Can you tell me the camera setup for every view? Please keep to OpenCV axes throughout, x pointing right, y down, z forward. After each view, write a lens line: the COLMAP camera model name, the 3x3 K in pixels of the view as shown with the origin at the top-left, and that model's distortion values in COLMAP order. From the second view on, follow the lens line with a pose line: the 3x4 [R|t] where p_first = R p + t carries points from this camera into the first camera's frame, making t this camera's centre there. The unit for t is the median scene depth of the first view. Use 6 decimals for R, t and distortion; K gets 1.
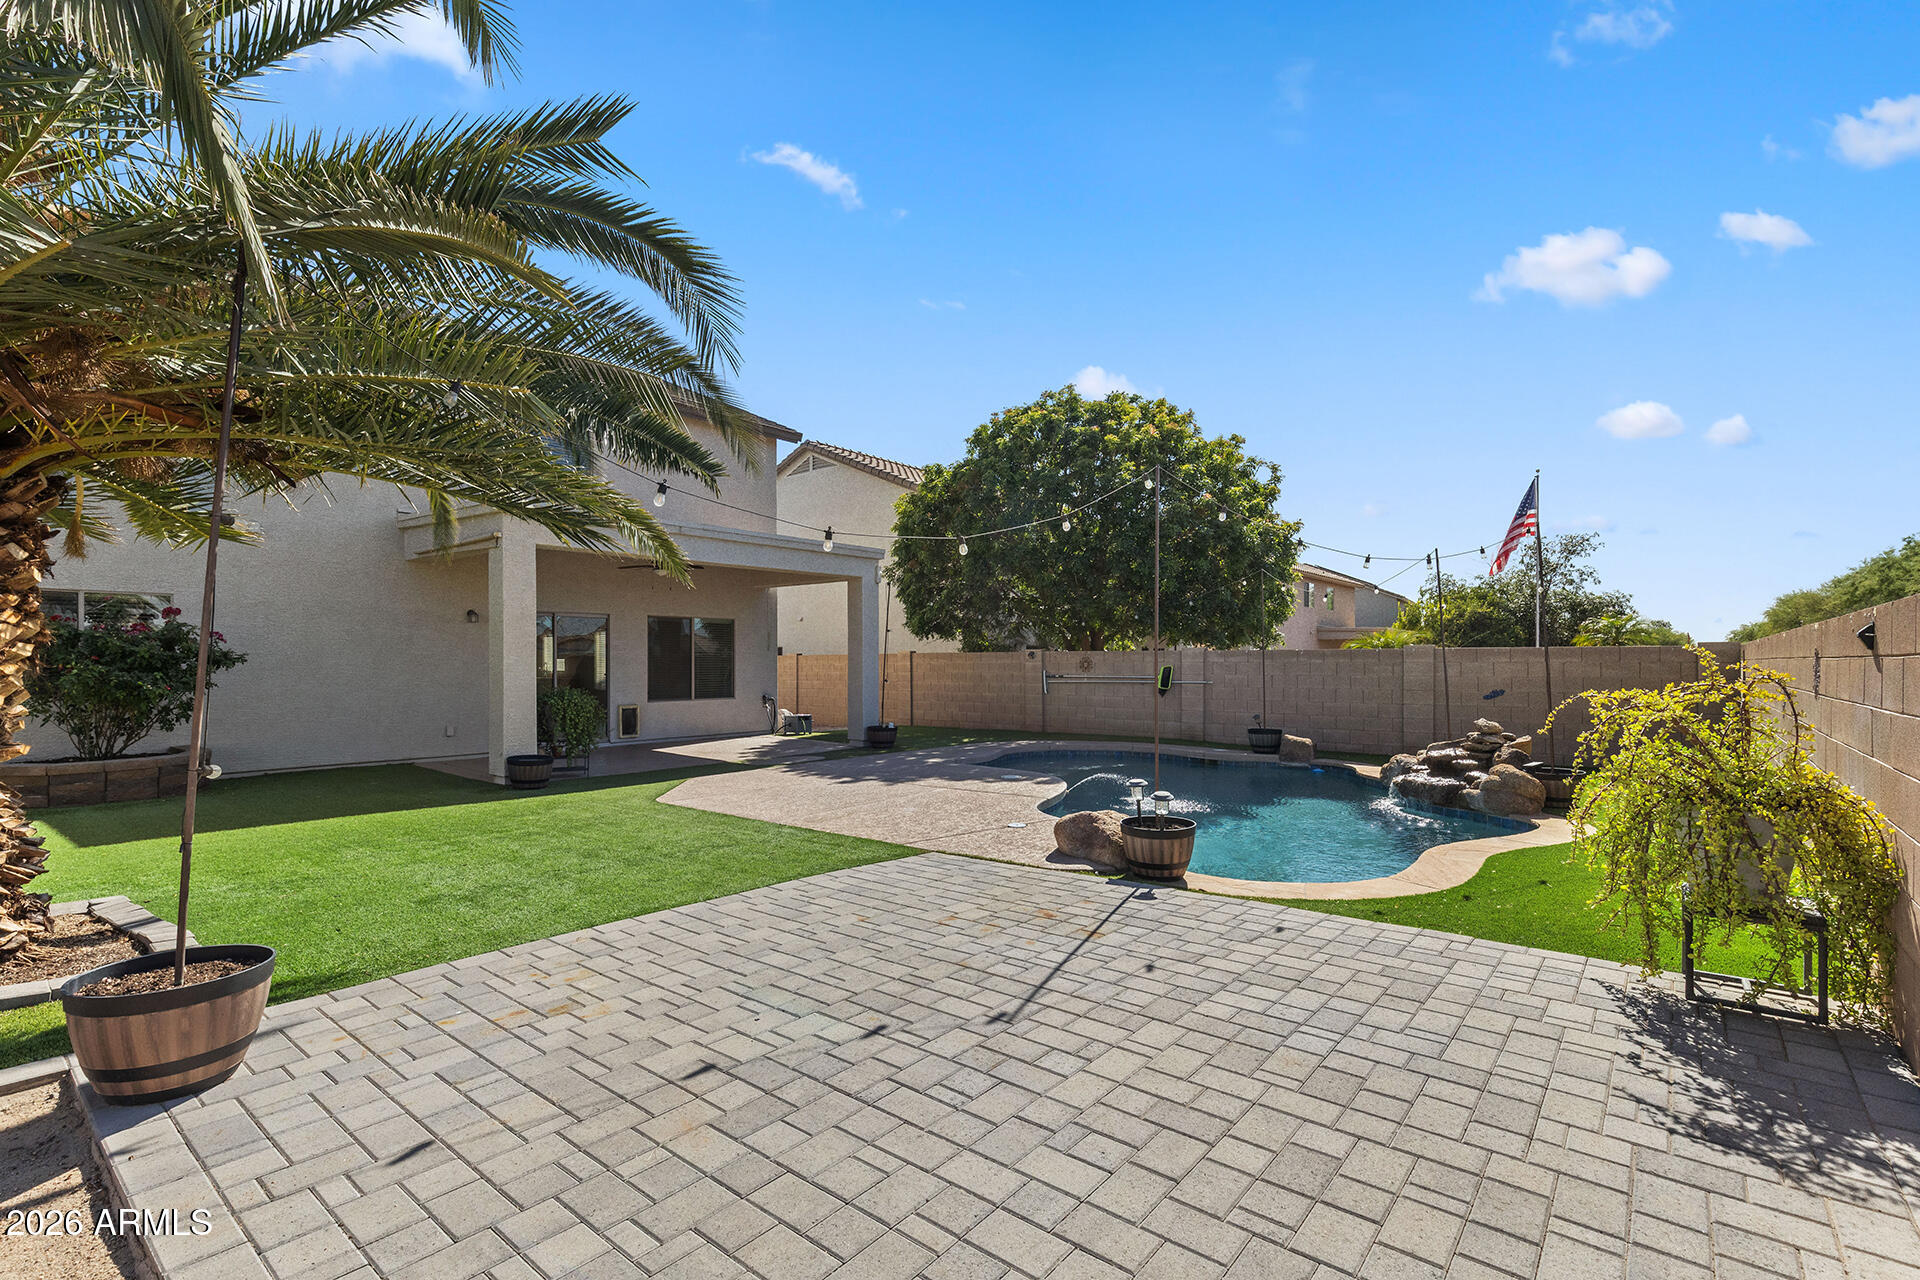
lens RADIAL K [[872.9, 0, 972.1], [0, 872.9, 658.4], [0, 0, 1]] dist [0.001604, 0.000069]
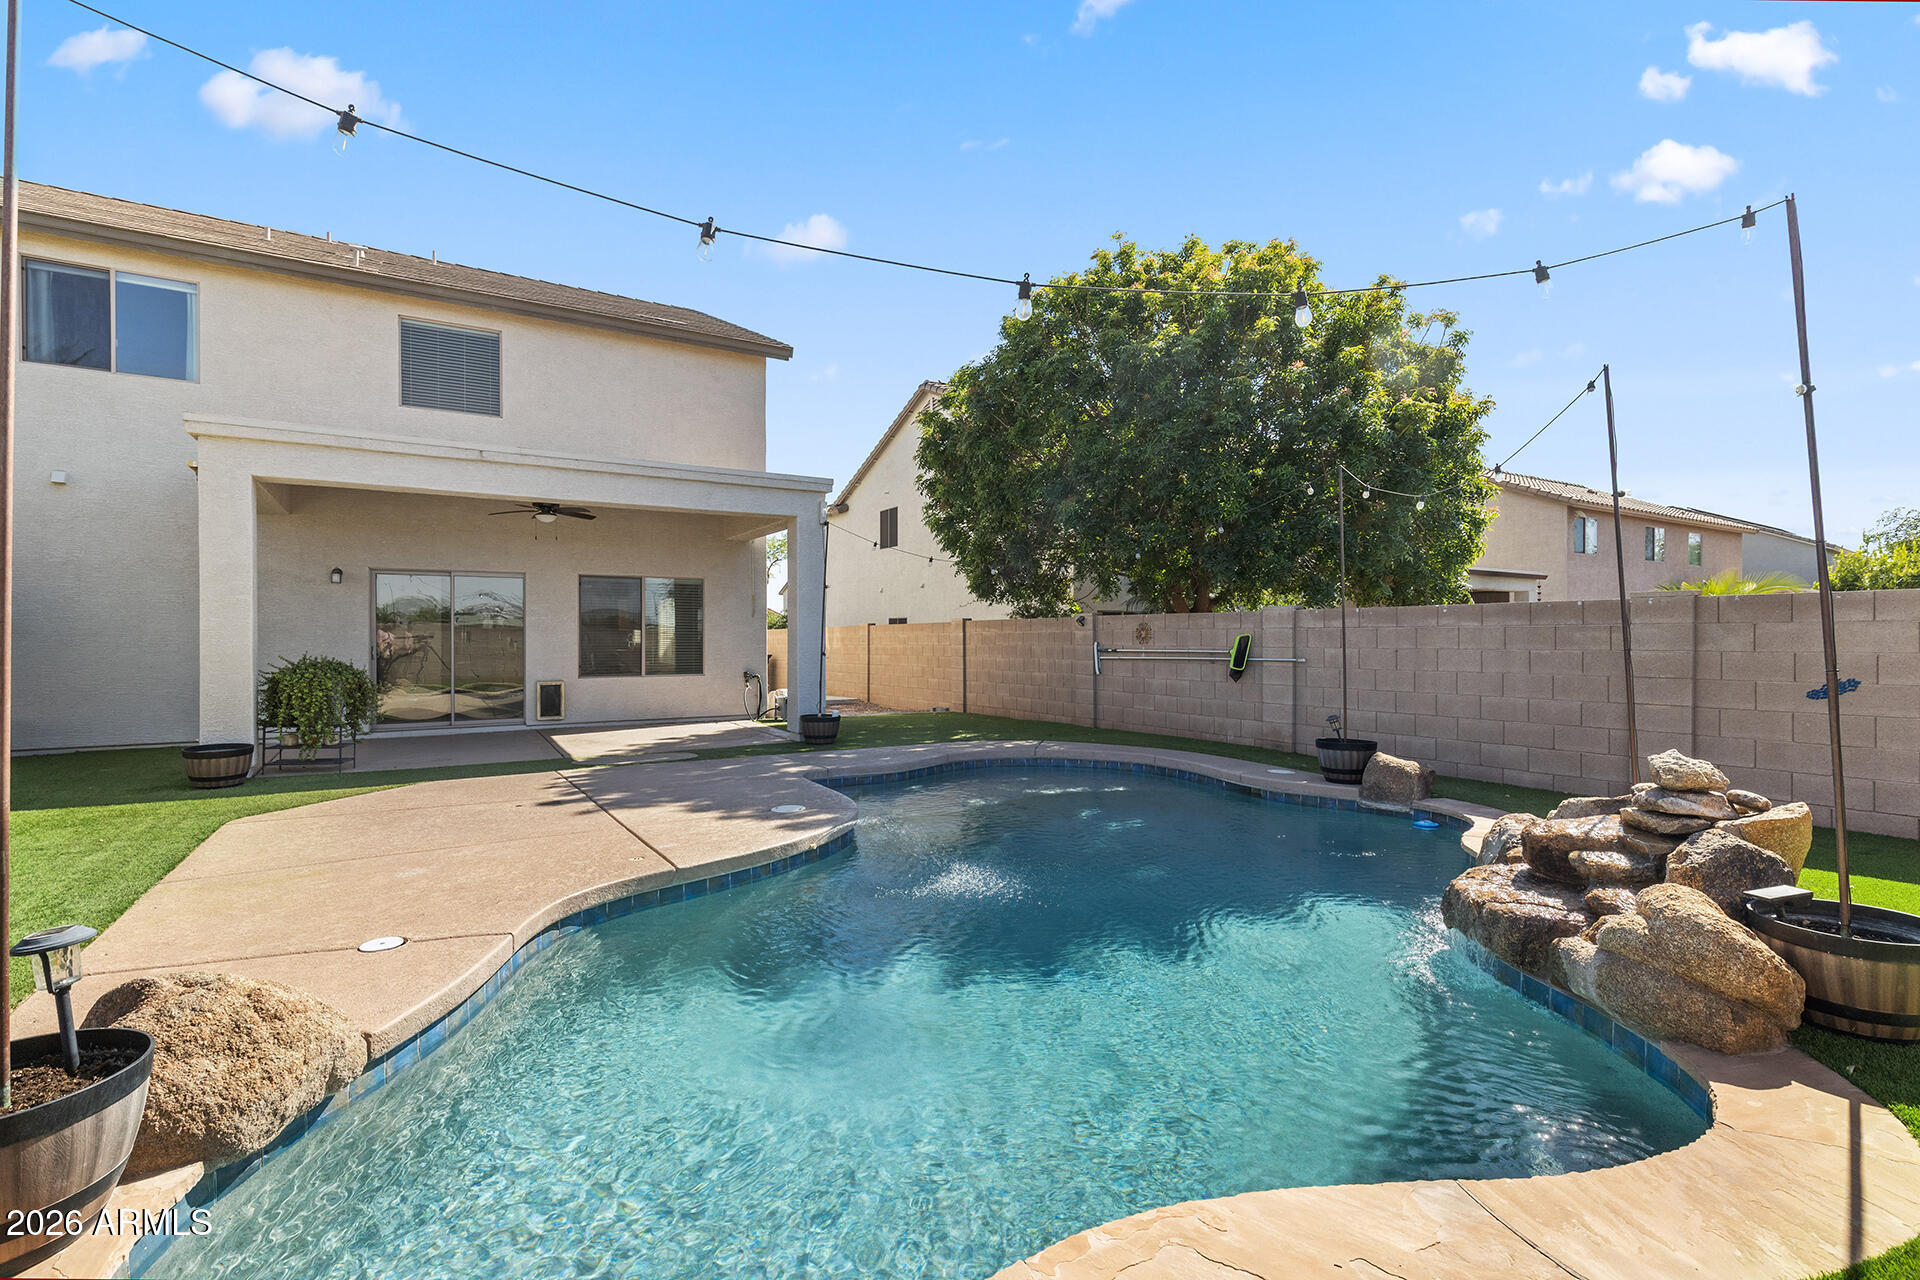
lens RADIAL K [[890.7, 0, 960.0], [0, 890.7, 640.0], [0, 0, 1]] dist [-0.000504, -0.000125]
pose [[0.942485, 0.001003, -0.334246, 0.245858], [0.000528, 0.999990, 0.004489, 0.009559], [0.334247, -0.004407, 0.942475, 0.301013]]
